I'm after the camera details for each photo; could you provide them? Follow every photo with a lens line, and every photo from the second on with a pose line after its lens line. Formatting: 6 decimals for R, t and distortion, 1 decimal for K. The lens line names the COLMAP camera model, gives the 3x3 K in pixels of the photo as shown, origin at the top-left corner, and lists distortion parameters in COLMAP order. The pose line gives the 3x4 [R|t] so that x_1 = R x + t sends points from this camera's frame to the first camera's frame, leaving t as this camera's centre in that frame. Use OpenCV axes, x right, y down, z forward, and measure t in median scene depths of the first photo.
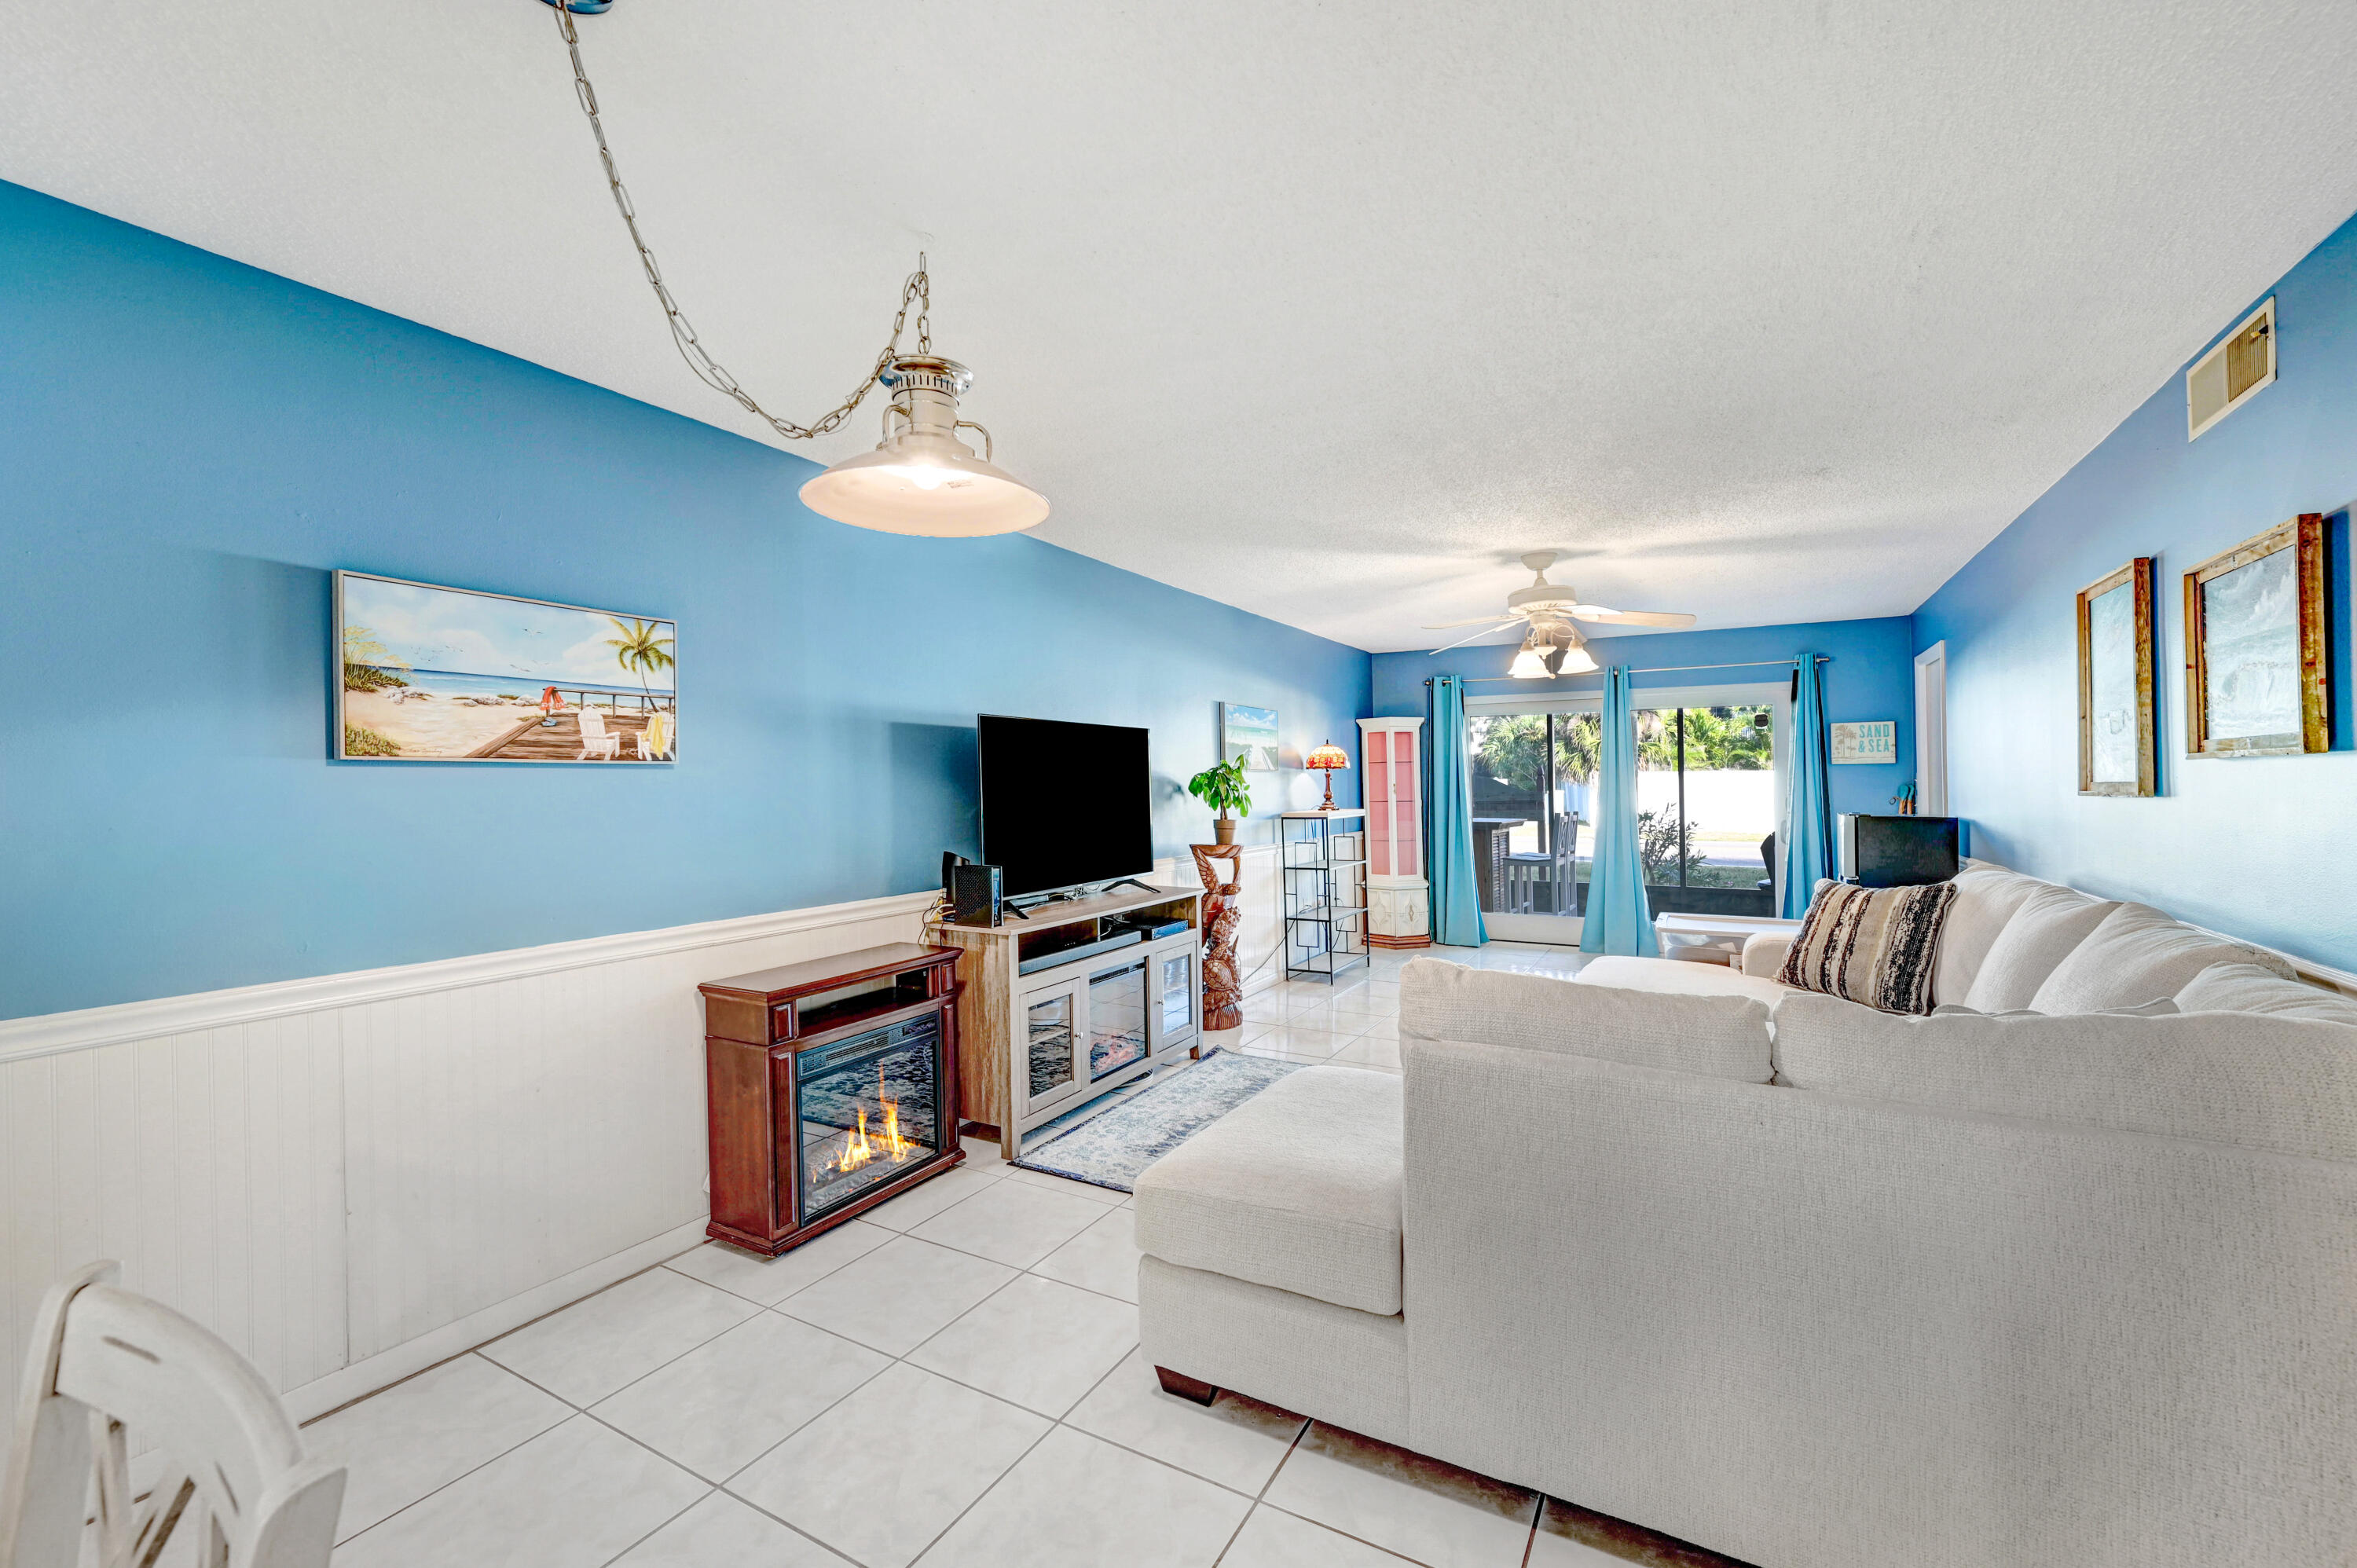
lens RADIAL K [[979.4, 0, 1174.3], [0, 979.4, 774.7], [0, 0, 1]] dist [0.003516, 0.000679]
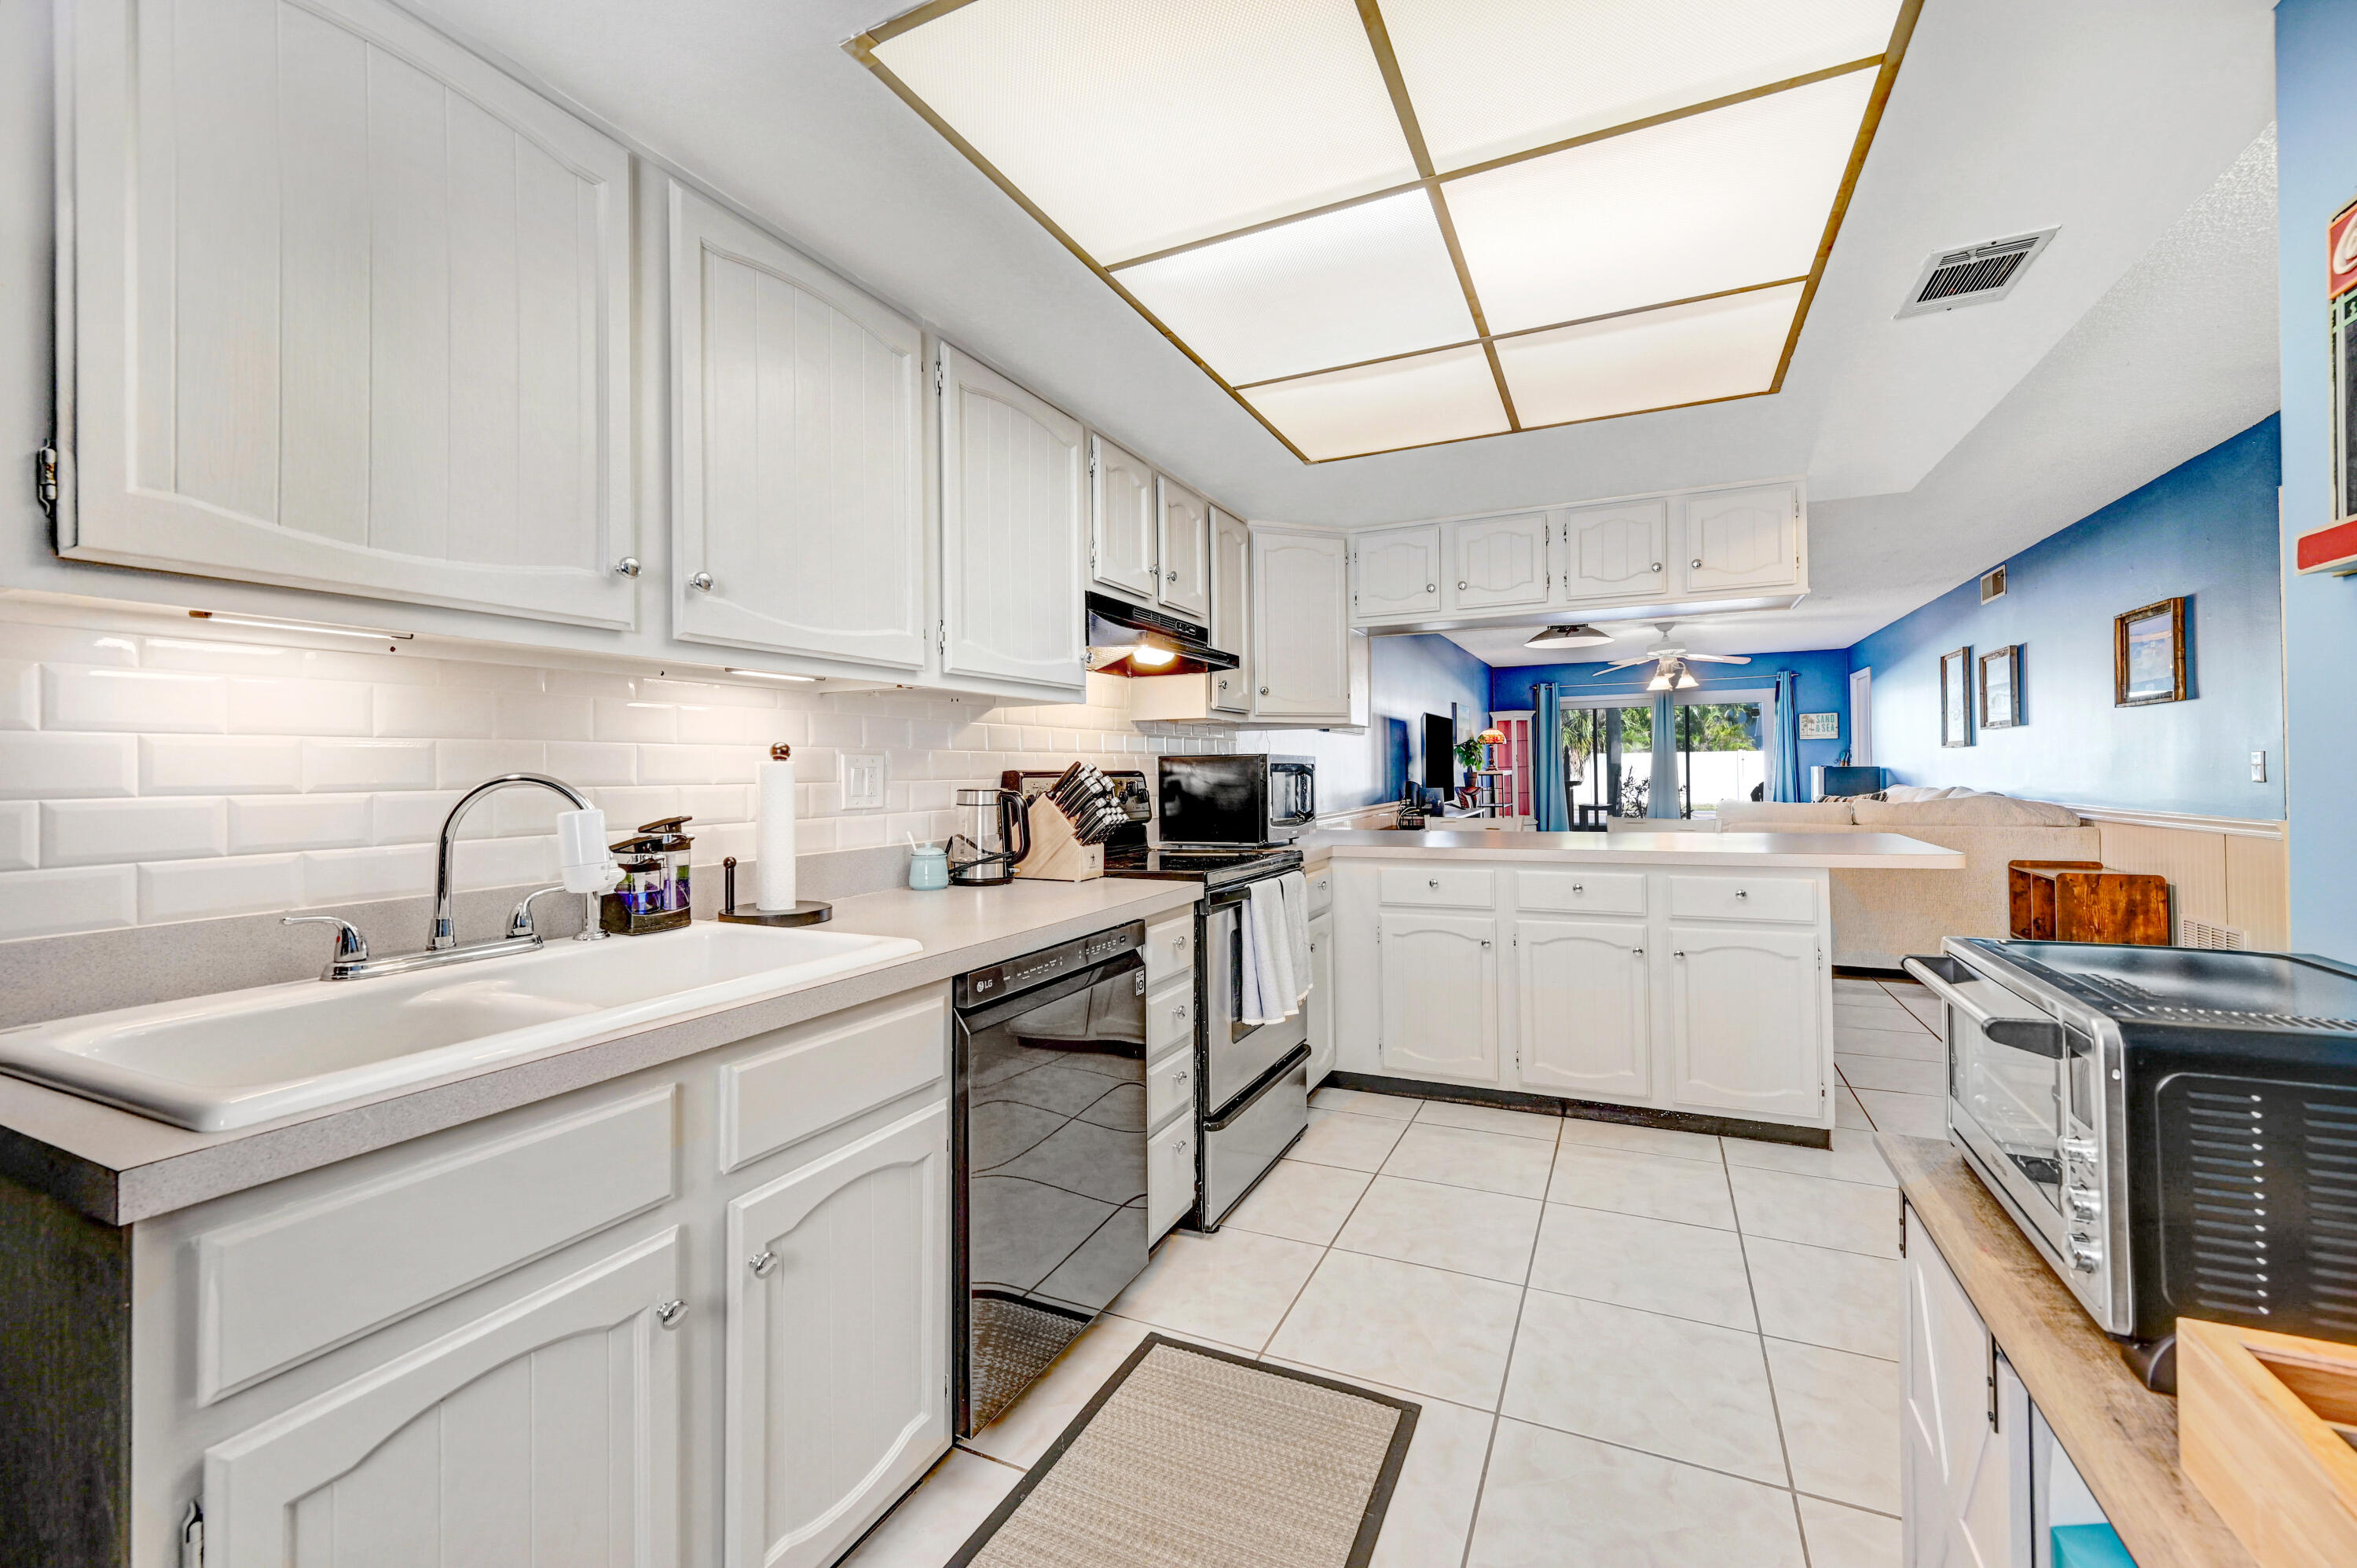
lens RADIAL K [[979.4, 0, 1183.5], [0, 979.4, 768.9], [0, 0, 1]] dist [0.003516, 0.000679]
pose [[0.996465, -0.006622, 0.083751, -0.668151], [0.006157, 0.999964, 0.005813, 0.030478], [-0.083786, -0.005276, 0.996470, -0.734030]]
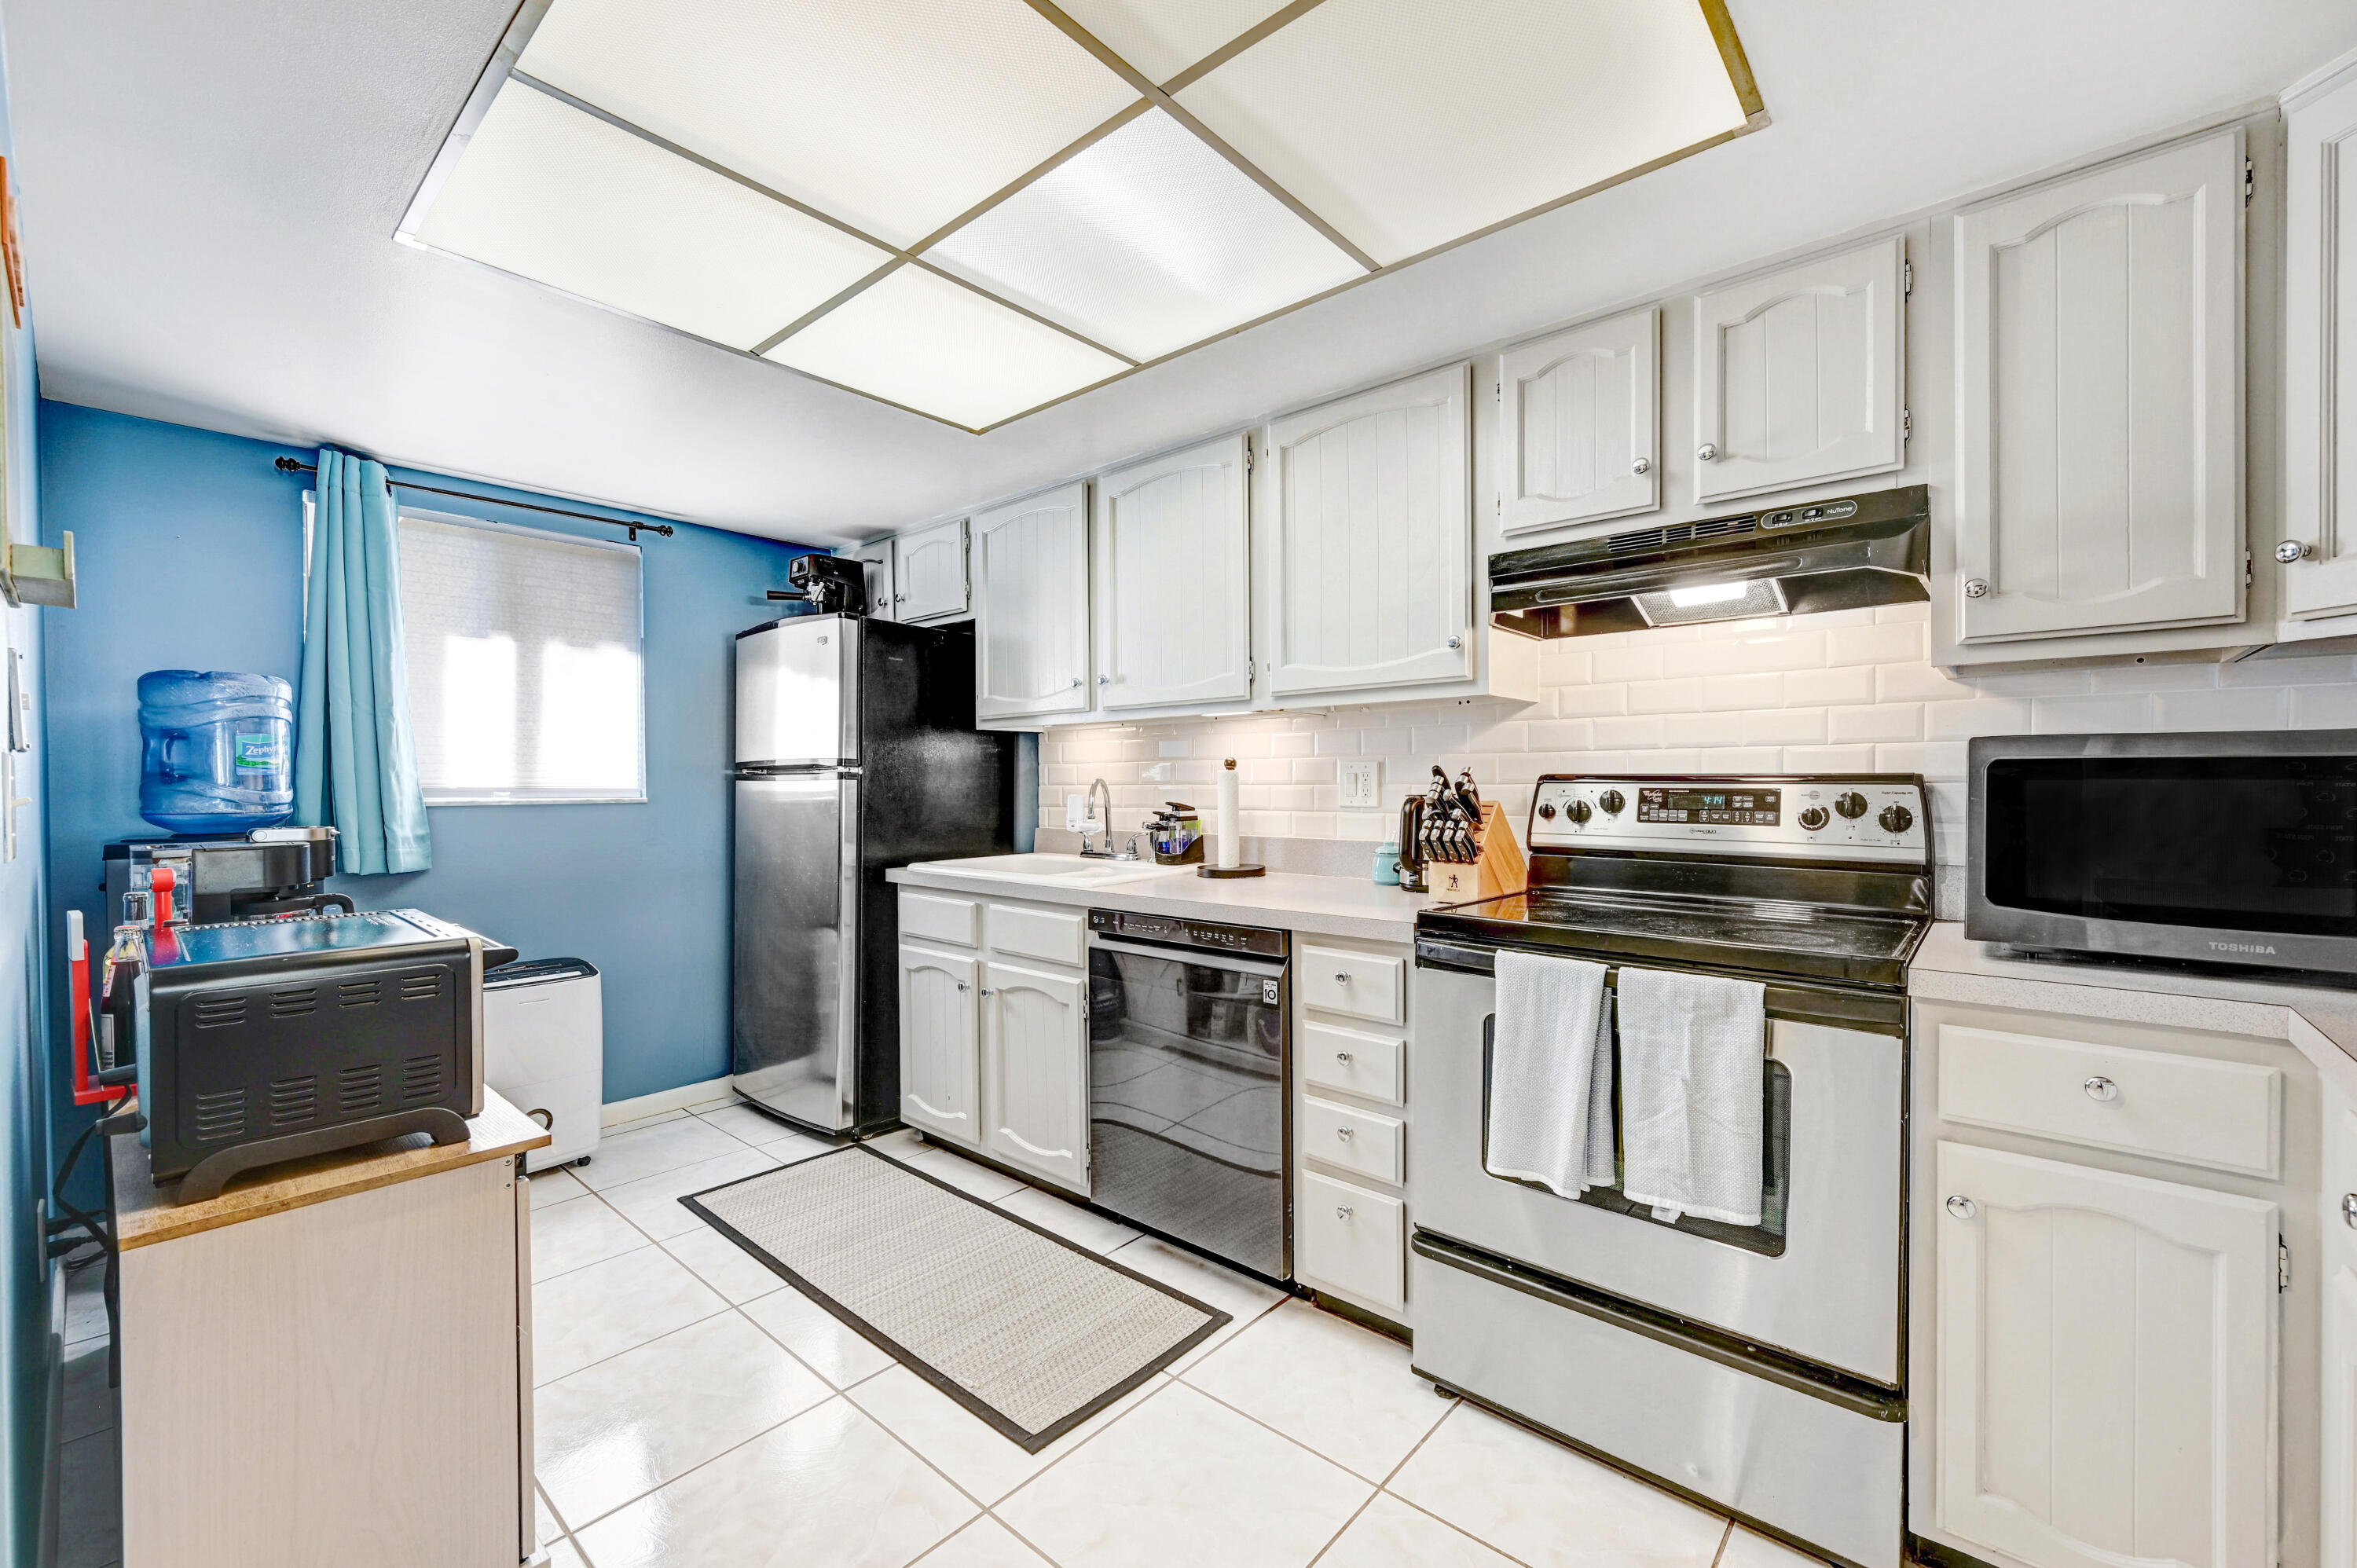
lens RADIAL K [[979.4, 0, 1183.8], [0, 979.4, 799.1], [0, 0, 1]] dist [0.003516, 0.000679]
pose [[-0.206444, 0.022732, -0.978194, -0.204594], [0.012564, 0.999709, 0.020581, 0.033759], [0.978378, -0.008041, -0.206669, -0.226060]]
